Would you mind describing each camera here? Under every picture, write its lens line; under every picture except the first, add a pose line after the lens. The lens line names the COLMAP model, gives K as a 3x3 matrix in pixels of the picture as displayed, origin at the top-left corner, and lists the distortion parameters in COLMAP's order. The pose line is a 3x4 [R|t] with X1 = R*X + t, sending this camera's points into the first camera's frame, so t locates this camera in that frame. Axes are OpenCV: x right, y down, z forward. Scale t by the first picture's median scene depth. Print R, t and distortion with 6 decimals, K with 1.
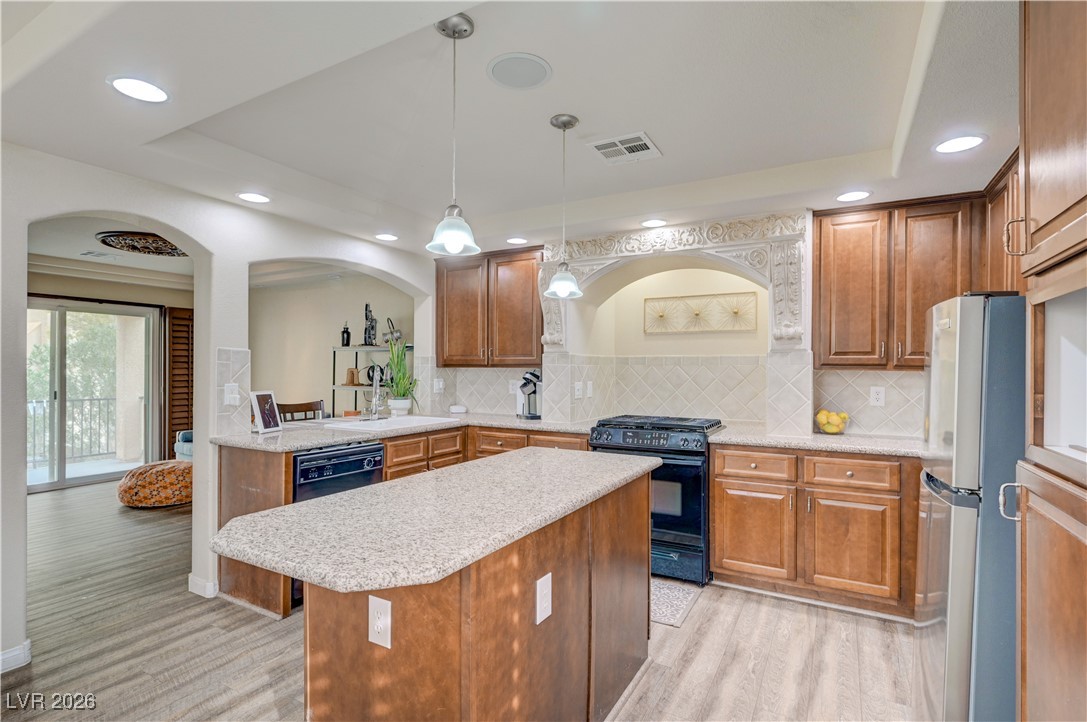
lens RADIAL K [[525.0, 0, 543.6], [0, 525.0, 365.9], [0, 0, 1]] dist [-0.002736, -0.000128]
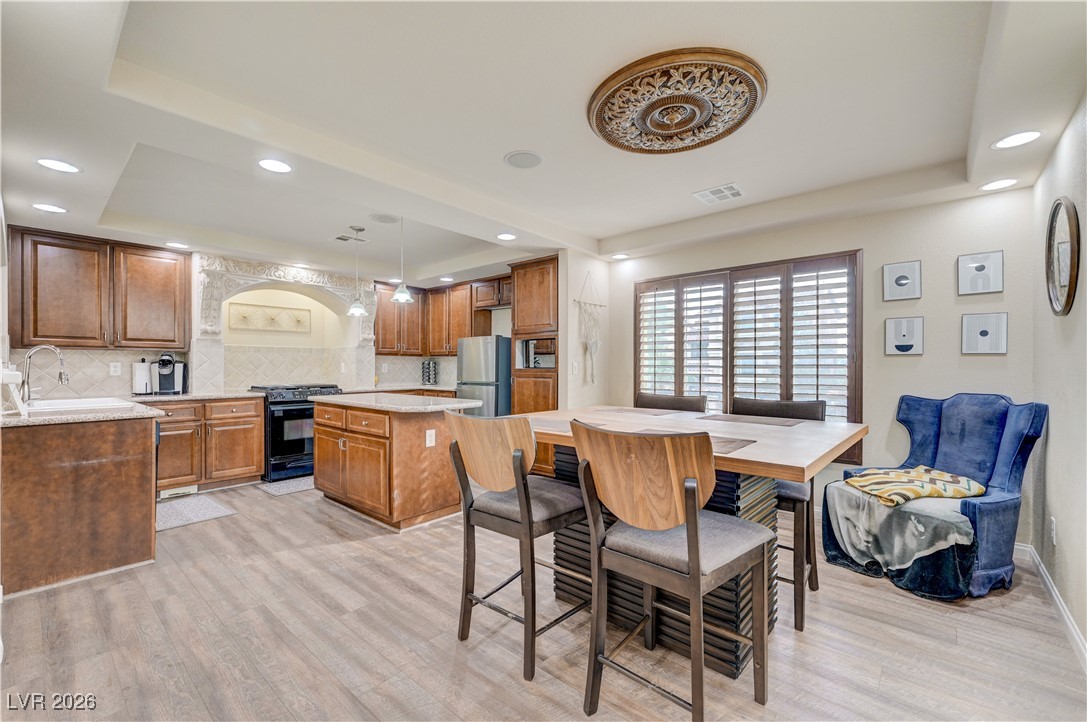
lens RADIAL K [[448.4, 0, 541.8], [0, 448.4, 365.9], [0, 0, 1]] dist [-0.000121, -0.000240]
pose [[0.200896, -0.006407, 0.979592, -0.901866], [-0.004856, 0.999960, 0.007536, 0.026561], [-0.979600, -0.006270, 0.200857, -0.025494]]
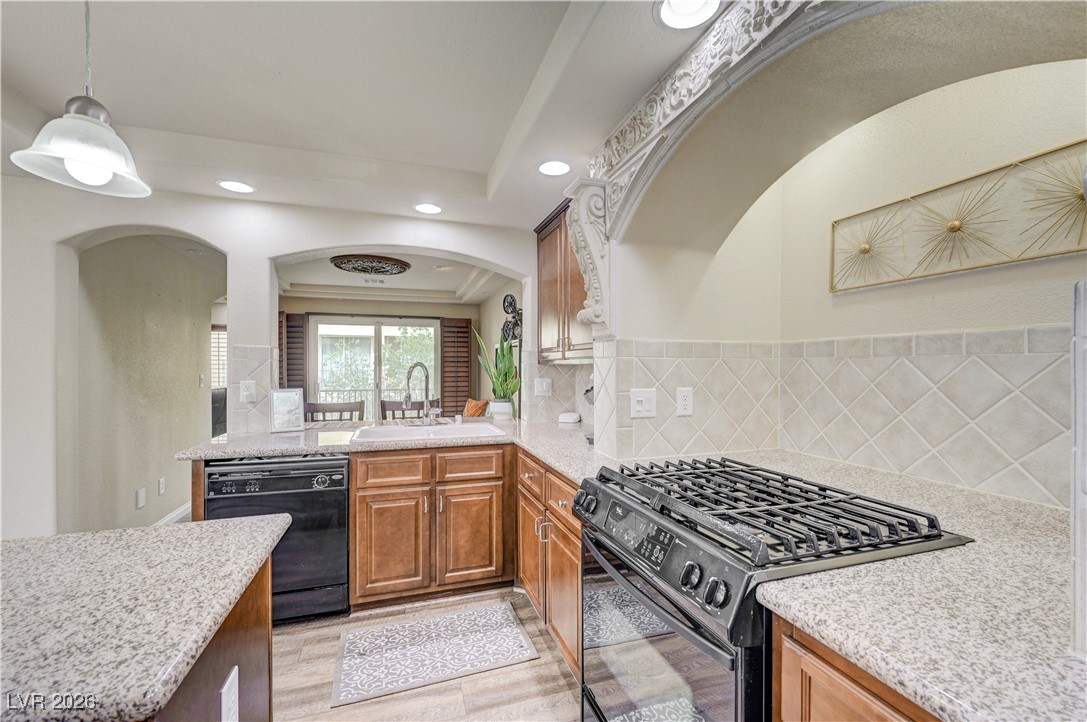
lens RADIAL K [[451.5, 0, 546.3], [0, 451.5, 368.8], [0, 0, 1]] dist [0.000503, 0.000103]
pose [[0.745623, 0.000481, -0.666367, 0.317758], [0.005380, 0.999963, 0.006742, 0.006405], [0.666346, -0.008612, 0.745593, 0.581214]]
